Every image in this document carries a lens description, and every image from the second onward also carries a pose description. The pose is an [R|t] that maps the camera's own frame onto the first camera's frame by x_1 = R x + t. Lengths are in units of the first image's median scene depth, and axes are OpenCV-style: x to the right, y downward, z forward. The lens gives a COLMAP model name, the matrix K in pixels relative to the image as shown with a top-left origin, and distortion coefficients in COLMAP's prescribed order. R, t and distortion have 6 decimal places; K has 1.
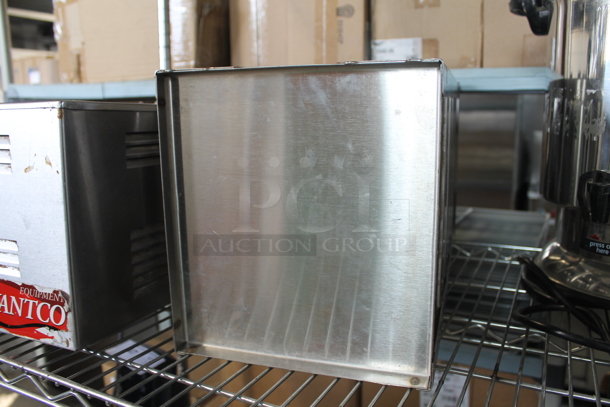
lens RADIAL K [[511.6, 0, 305.0], [0, 511.6, 203.5], [0, 0, 1]] dist [-0.056936, 0.002240]
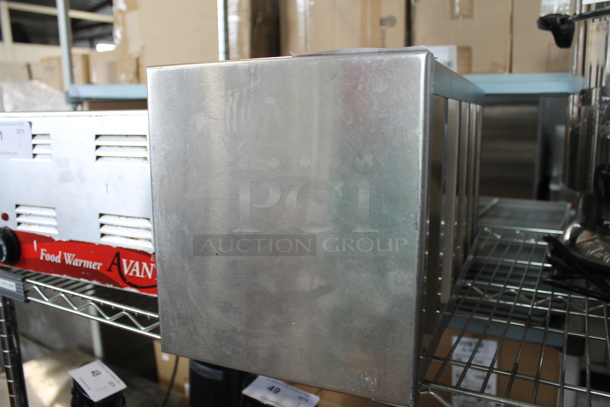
lens RADIAL K [[522.5, 0, 305.0], [0, 522.5, 203.5], [0, 0, 1]] dist [-0.060046, 0.009790]
pose [[0.999706, 0.000448, -0.024223, -0.084503], [-0.000176, 0.999937, 0.011226, 0.012244], [0.024227, -0.011218, 0.999644, -0.170790]]
